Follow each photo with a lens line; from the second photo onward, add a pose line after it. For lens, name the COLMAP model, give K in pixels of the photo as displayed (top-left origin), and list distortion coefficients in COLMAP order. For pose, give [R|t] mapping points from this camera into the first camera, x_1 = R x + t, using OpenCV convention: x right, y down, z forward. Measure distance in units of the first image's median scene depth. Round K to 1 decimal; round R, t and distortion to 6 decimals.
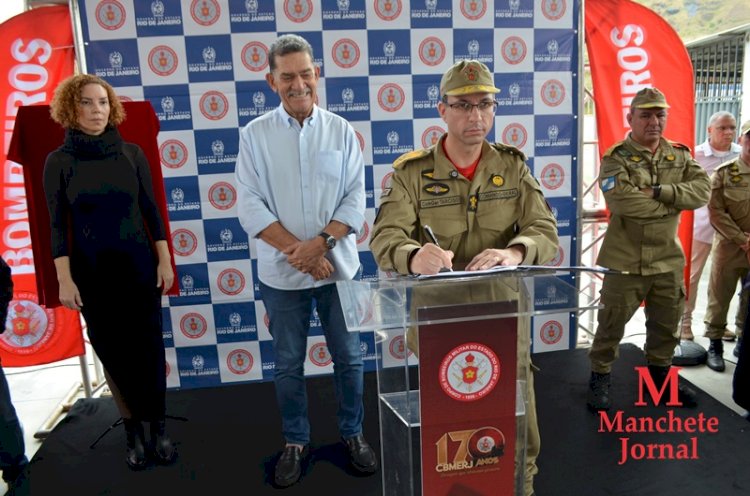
lens RADIAL K [[599.9, 0, 387.5], [0, 599.9, 255.0], [0, 0, 1]] dist [-0.072824, 0.001980]
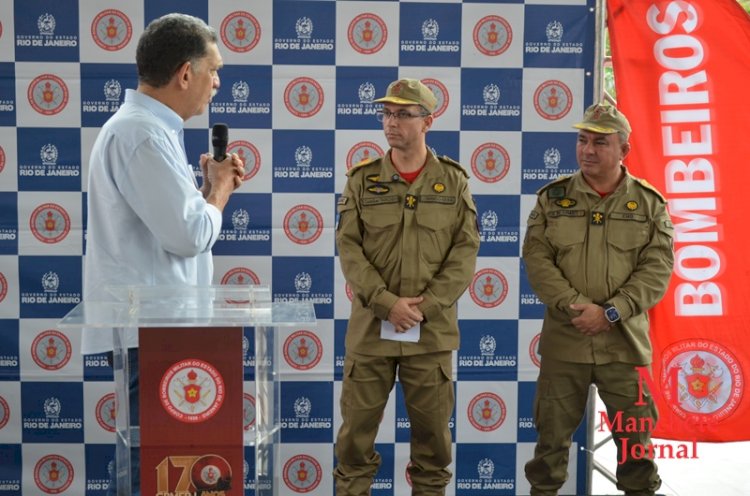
lens RADIAL K [[1311.9, 0, 398.4], [0, 1311.9, 246.1], [0, 0, 1]] dist [0.042006, 0.090951]
pose [[0.992791, 0.059187, -0.104227, 0.275669], [-0.071824, 0.989929, -0.121993, 0.081117], [0.095957, 0.128600, 0.987043, -0.450677]]
